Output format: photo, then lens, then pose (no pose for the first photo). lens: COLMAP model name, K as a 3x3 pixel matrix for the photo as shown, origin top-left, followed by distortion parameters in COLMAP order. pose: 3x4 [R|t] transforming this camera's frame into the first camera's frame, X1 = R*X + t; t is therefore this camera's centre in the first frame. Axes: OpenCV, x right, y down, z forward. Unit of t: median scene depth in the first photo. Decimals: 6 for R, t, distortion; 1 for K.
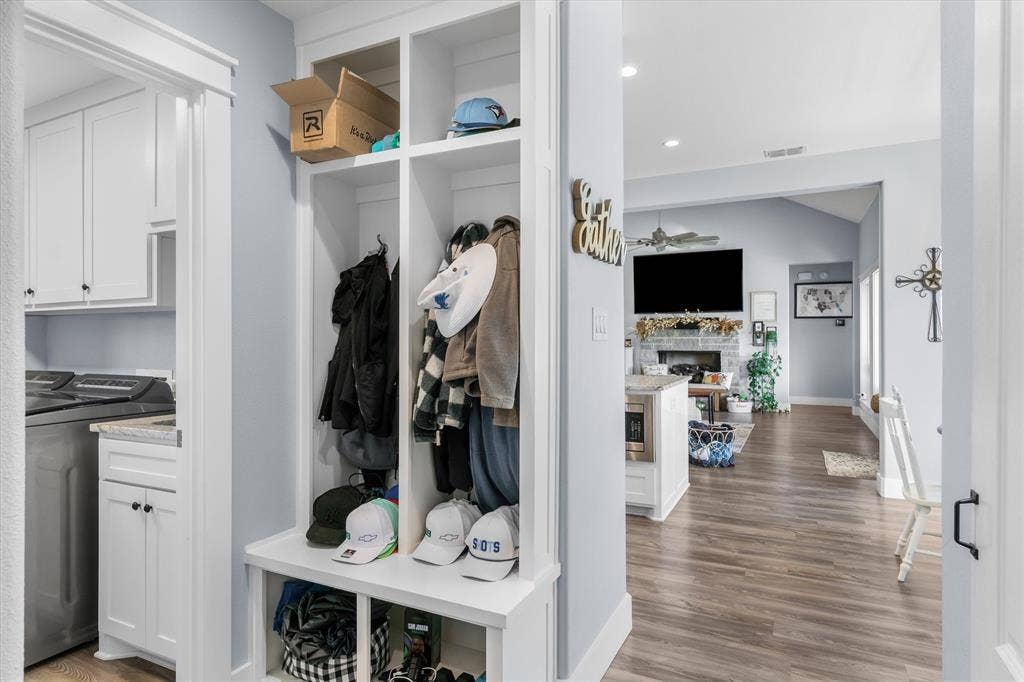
lens RADIAL K [[561.0, 0, 509.9], [0, 561.0, 337.6], [0, 0, 1]] dist [-0.003376, -0.000102]
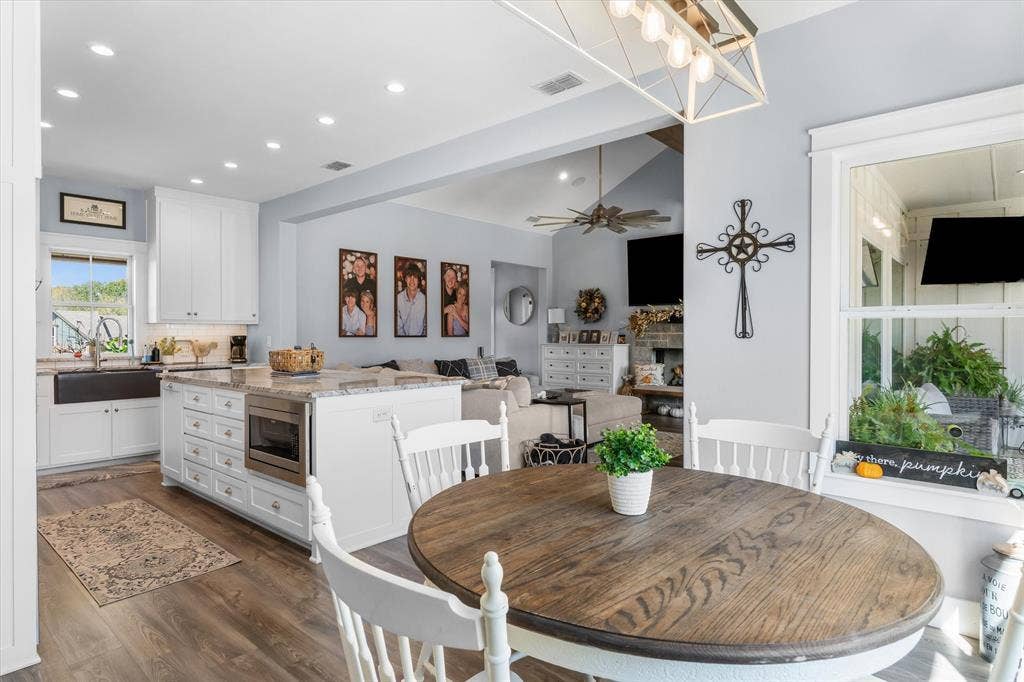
lens RADIAL K [[561.0, 0, 508.9], [0, 561.0, 336.8], [0, 0, 1]] dist [-0.003376, -0.000102]
pose [[0.970237, 0.004594, -0.242112, 0.640535], [-0.003263, 0.999977, 0.005899, 0.003092], [0.242134, -0.004933, 0.970230, 0.267007]]
